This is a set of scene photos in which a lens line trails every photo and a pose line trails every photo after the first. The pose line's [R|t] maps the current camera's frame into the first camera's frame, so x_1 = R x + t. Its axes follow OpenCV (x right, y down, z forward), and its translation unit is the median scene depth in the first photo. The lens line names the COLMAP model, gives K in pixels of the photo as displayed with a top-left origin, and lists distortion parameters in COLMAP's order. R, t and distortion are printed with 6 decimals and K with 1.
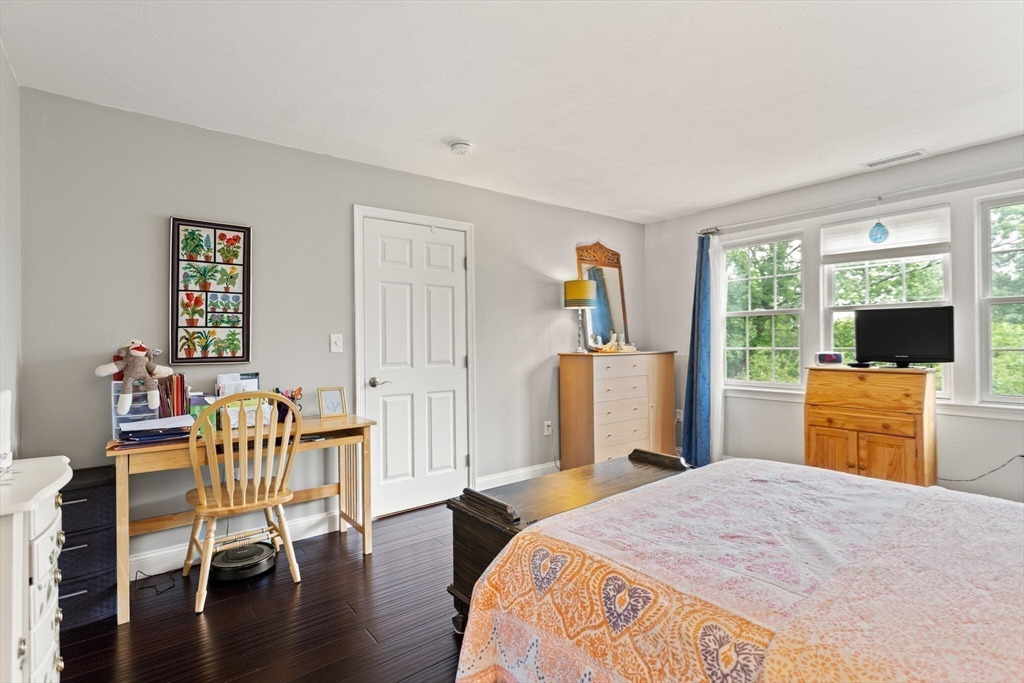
lens RADIAL K [[481.8, 0, 512.2], [0, 481.8, 339.6], [0, 0, 1]] dist [-0.000551, 0.000767]
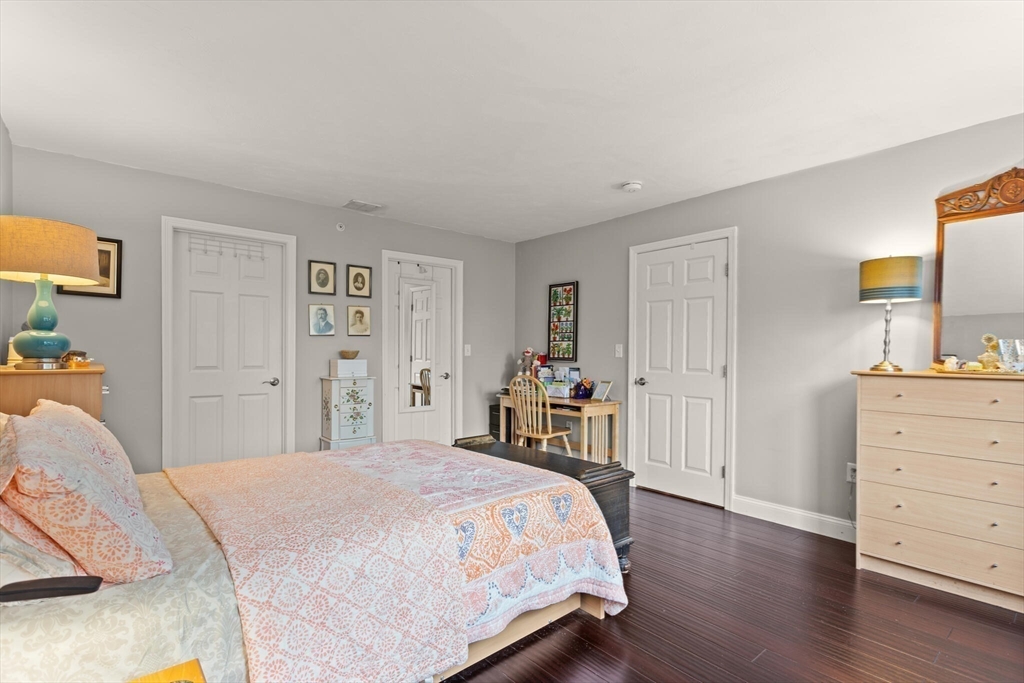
lens RADIAL K [[481.8, 0, 512.1], [0, 481.8, 347.6], [0, 0, 1]] dist [-0.000551, 0.000767]
pose [[0.062533, 0.003924, -0.998035, 1.154449], [0.000645, 0.999992, 0.003972, -0.008325], [0.998043, -0.000892, 0.062530, 0.688379]]
